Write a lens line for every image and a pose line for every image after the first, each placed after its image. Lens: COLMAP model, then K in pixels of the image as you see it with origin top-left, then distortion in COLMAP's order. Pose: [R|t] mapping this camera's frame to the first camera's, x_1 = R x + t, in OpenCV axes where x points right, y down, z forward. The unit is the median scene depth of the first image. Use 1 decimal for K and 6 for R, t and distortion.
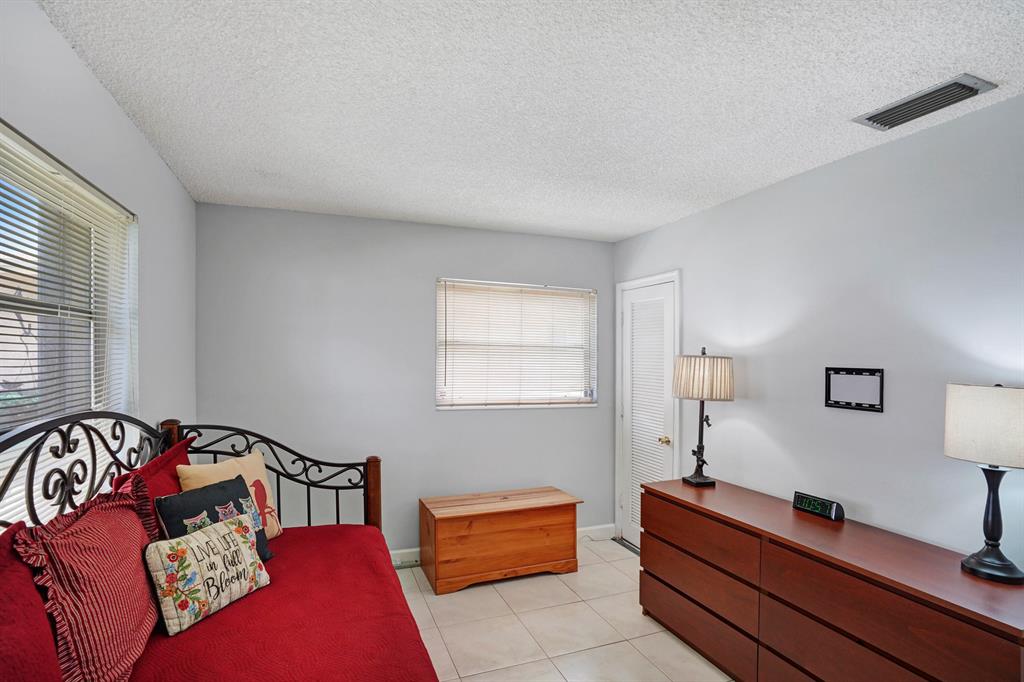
lens RADIAL K [[489.1, 0, 511.7], [0, 489.1, 374.6], [0, 0, 1]] dist [-0.037277, 0.000559]
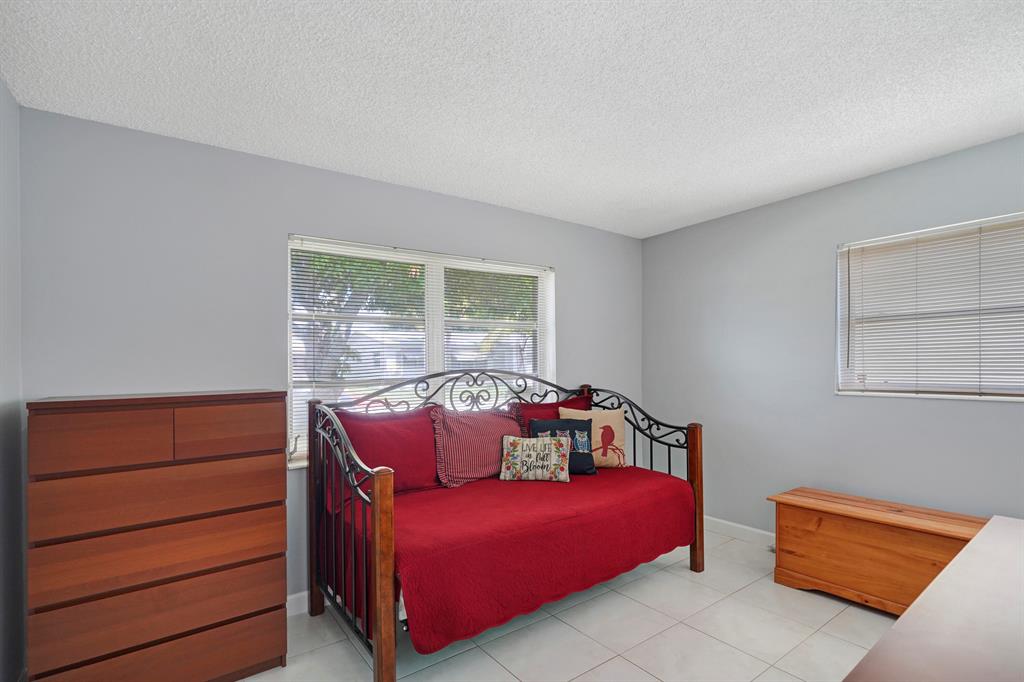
lens RADIAL K [[489.1, 0, 511.7], [0, 489.1, 374.6], [0, 0, 1]] dist [-0.037277, 0.000559]
pose [[0.249841, -0.005554, -0.968271, 0.762394], [-0.009862, 0.999917, -0.008281, 0.069726], [0.968237, 0.011618, 0.249765, 0.305521]]
